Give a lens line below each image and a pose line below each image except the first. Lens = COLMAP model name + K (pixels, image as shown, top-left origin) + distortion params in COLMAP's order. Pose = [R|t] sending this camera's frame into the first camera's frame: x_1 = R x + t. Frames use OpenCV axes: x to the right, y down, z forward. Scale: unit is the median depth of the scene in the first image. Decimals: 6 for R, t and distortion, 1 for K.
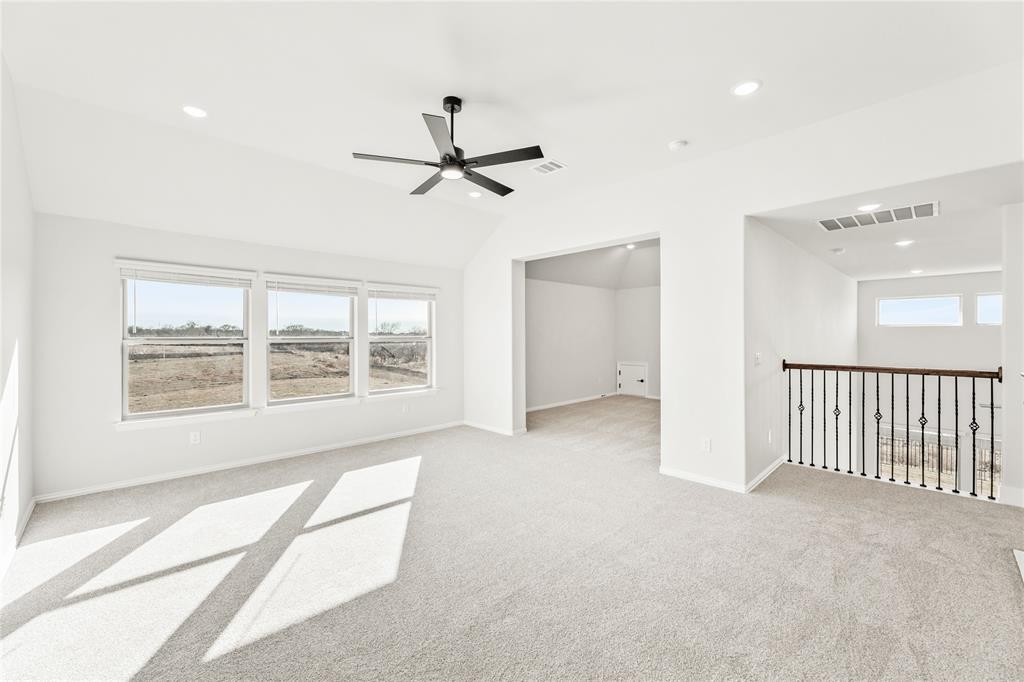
lens RADIAL K [[412.5, 0, 515.9], [0, 412.5, 340.4], [0, 0, 1]] dist [0.001048, 0.001804]
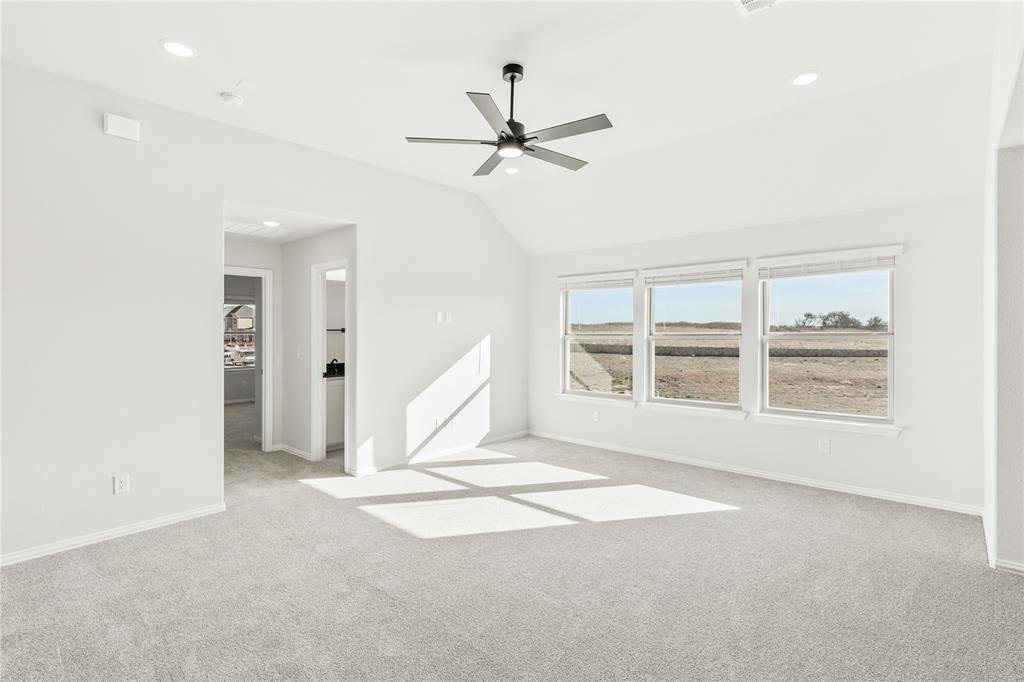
lens RADIAL K [[500.0, 0, 511.5], [0, 500.0, 337.3], [0, 0, 1]] dist [0.002747, -0.000085]
pose [[0.060375, 0.010866, -0.998117, 0.593546], [-0.009745, 0.999900, 0.010296, -0.007190], [0.998128, 0.009105, 0.060475, 0.601202]]
